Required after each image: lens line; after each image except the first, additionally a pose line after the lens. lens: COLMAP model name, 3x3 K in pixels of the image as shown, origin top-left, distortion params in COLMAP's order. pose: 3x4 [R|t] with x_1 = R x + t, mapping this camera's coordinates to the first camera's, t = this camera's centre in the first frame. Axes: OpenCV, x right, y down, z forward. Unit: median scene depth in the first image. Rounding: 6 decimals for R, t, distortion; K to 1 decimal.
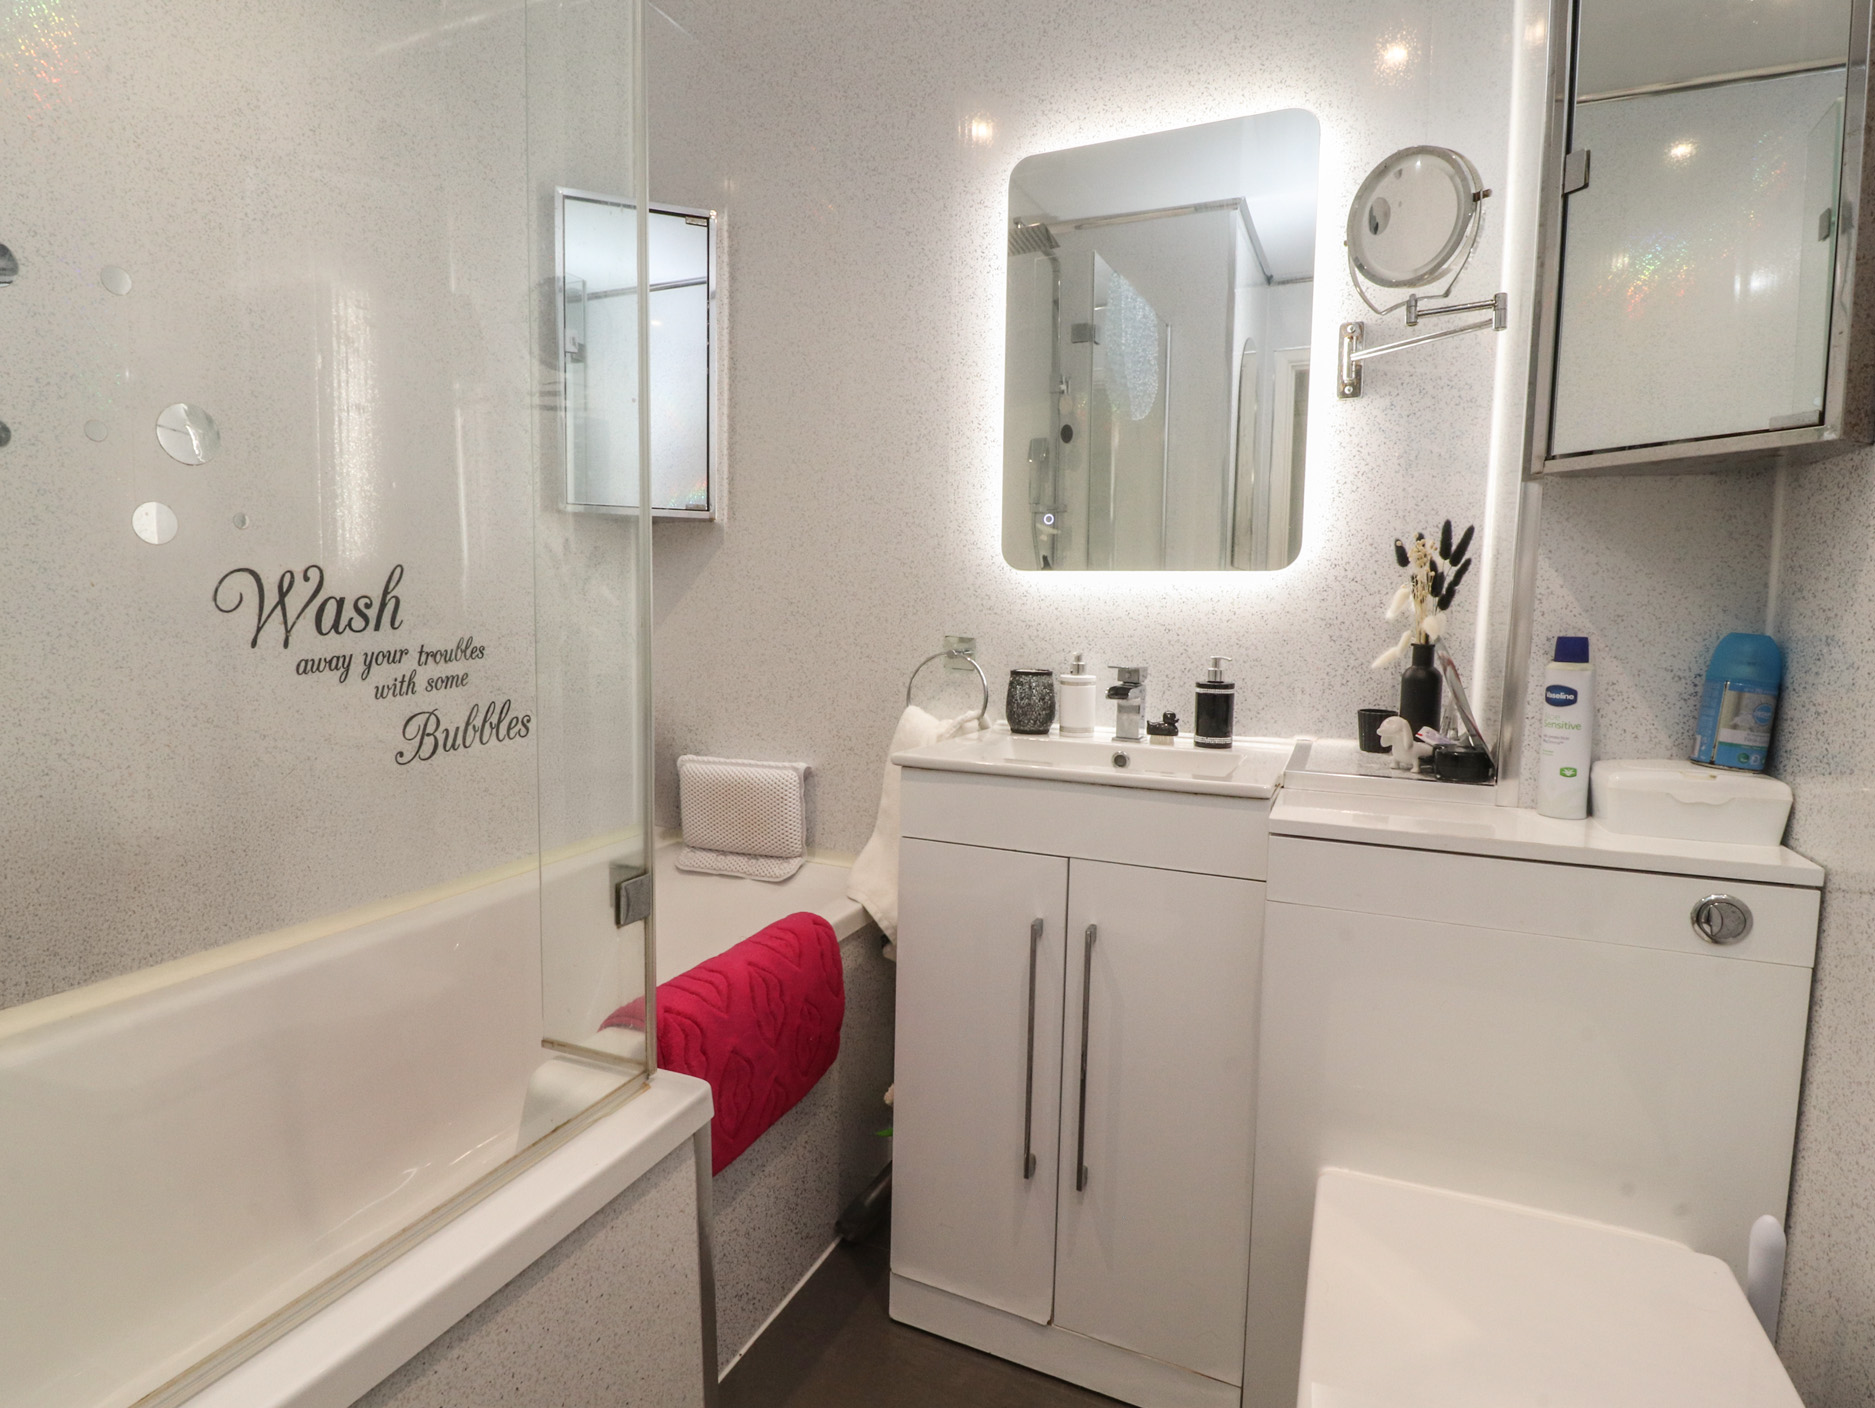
lens RADIAL K [[980.7, 0, 922.4], [0, 980.7, 676.4], [0, 0, 1]] dist [-0.000153, -0.011481]
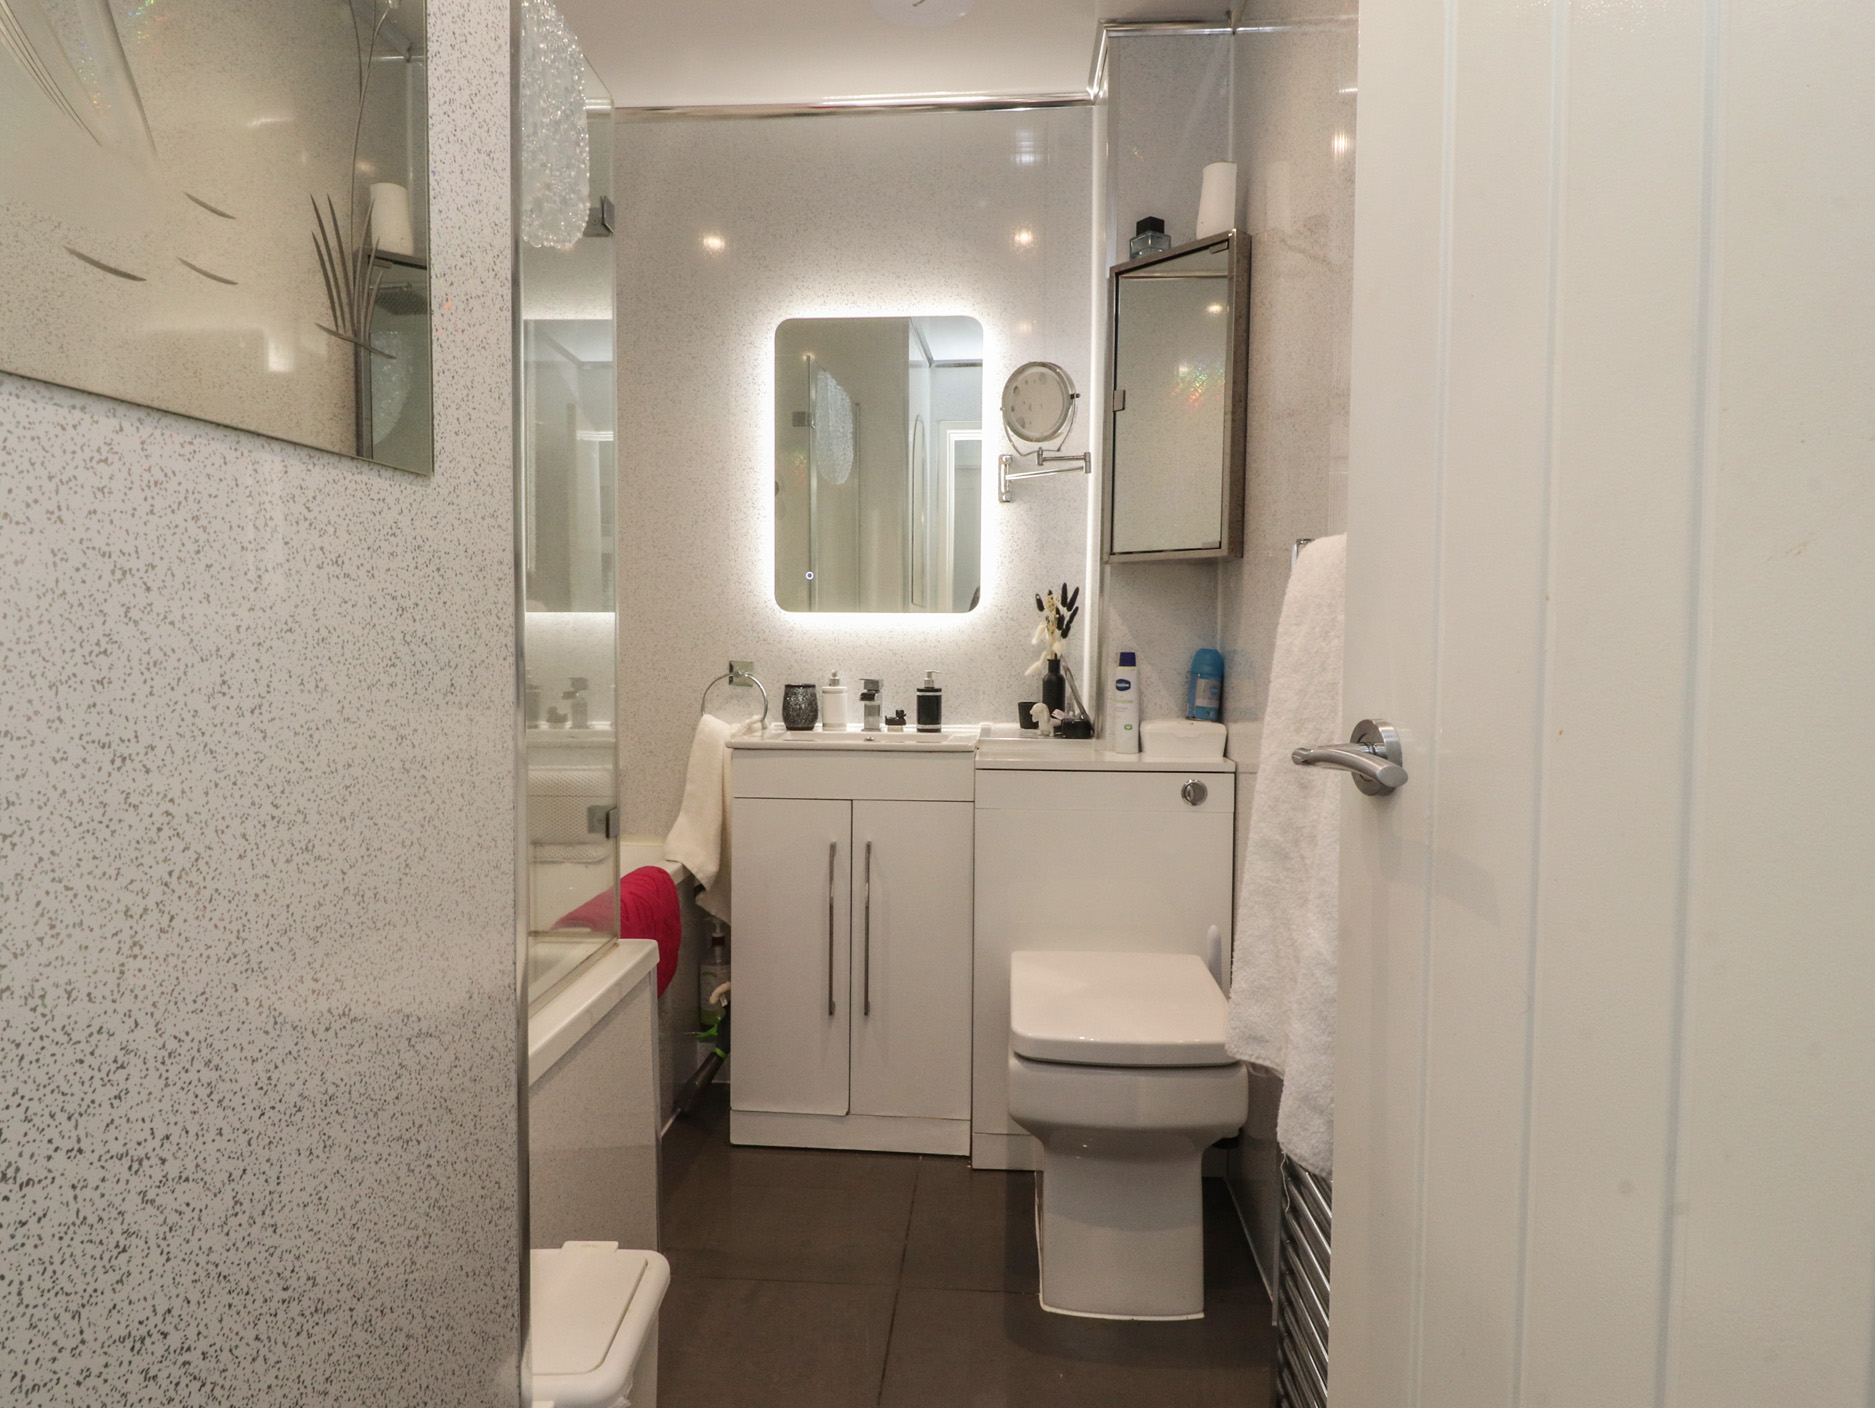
lens RADIAL K [[1011.7, 0, 932.7], [0, 1011.7, 672.6], [0, 0, 1]] dist [-0.001059, -0.000034]
pose [[0.939957, -0.020409, 0.340682, -0.243946], [0.032898, 0.998980, -0.030921, 0.033831], [-0.339704, 0.040272, 0.939670, -0.495625]]
